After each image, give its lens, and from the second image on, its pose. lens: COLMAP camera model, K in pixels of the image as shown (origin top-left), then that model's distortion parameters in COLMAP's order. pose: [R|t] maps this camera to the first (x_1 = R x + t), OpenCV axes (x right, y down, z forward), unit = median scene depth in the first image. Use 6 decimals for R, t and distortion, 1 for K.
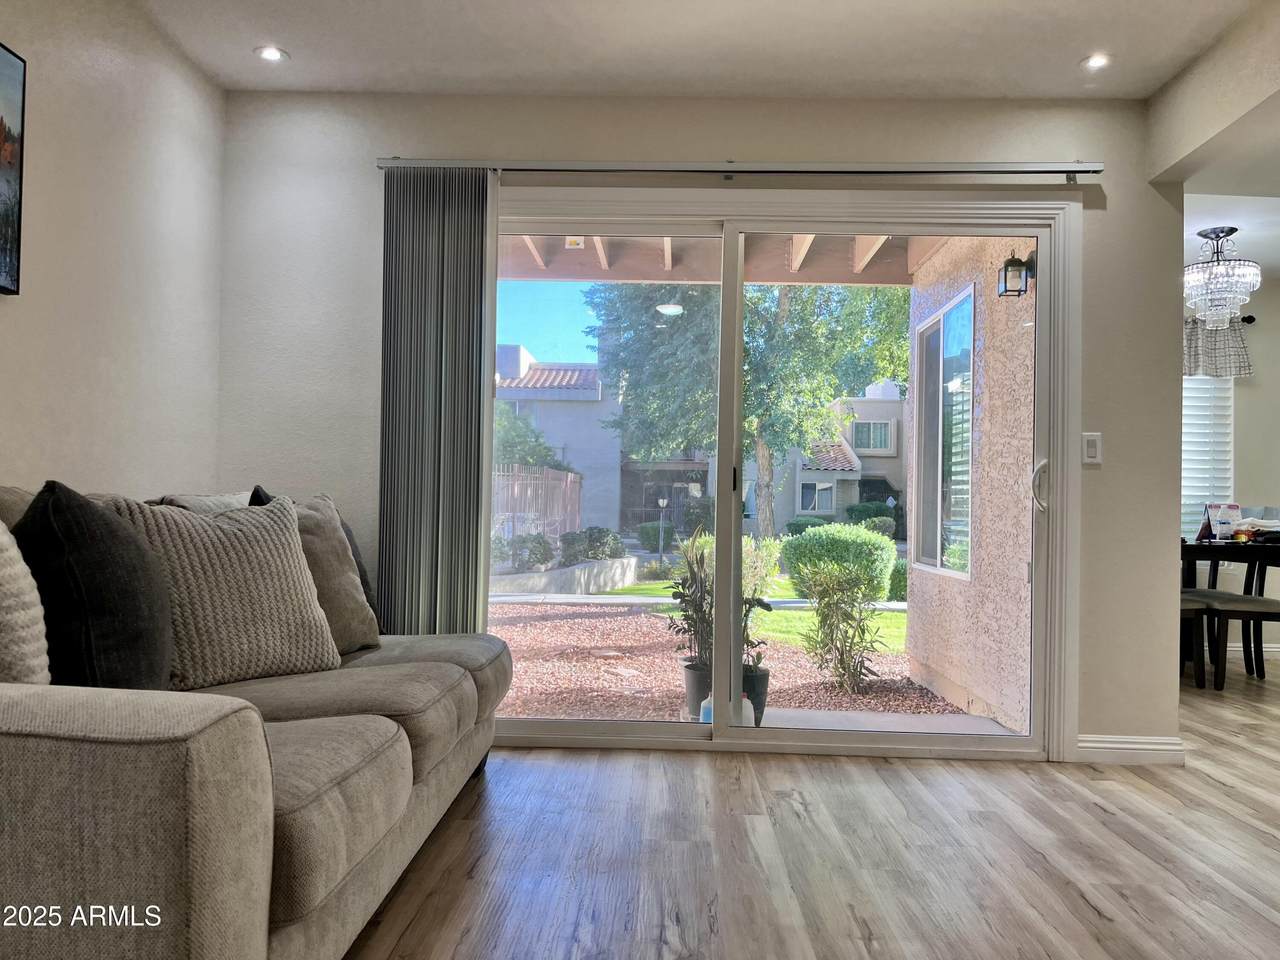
lens RADIAL K [[969.4, 0, 640.0], [0, 969.4, 480.0], [0, 0, 1]] dist [0.063273, -0.091346]
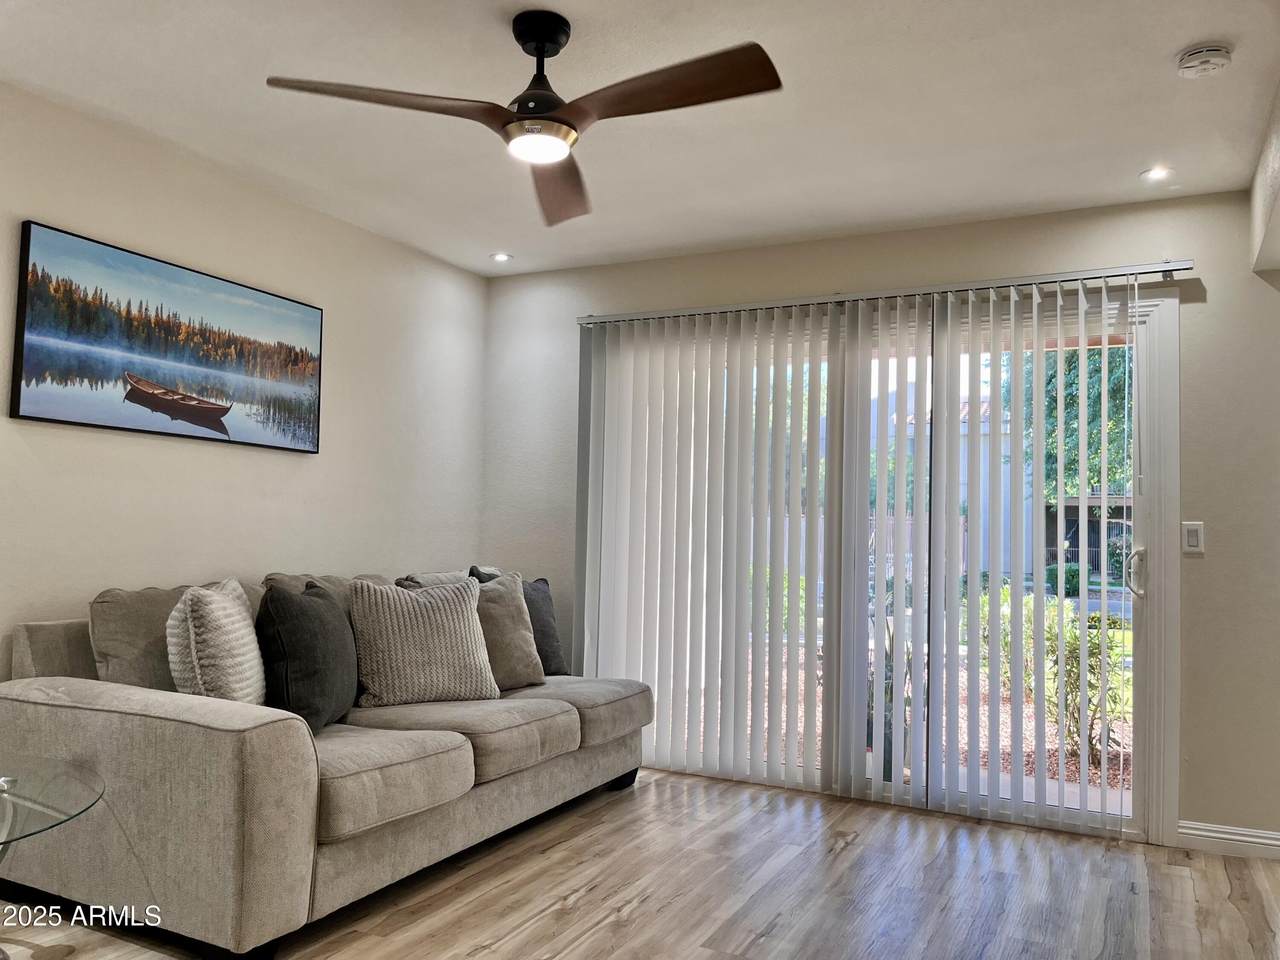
lens RADIAL K [[969.4, 0, 640.0], [0, 969.4, 480.0], [0, 0, 1]] dist [0.063273, -0.091346]
pose [[0.903782, -0.019181, -0.427563, 0.536768], [0.005227, 0.999415, -0.033786, -0.086076], [0.427961, 0.028300, 0.903354, -0.235049]]
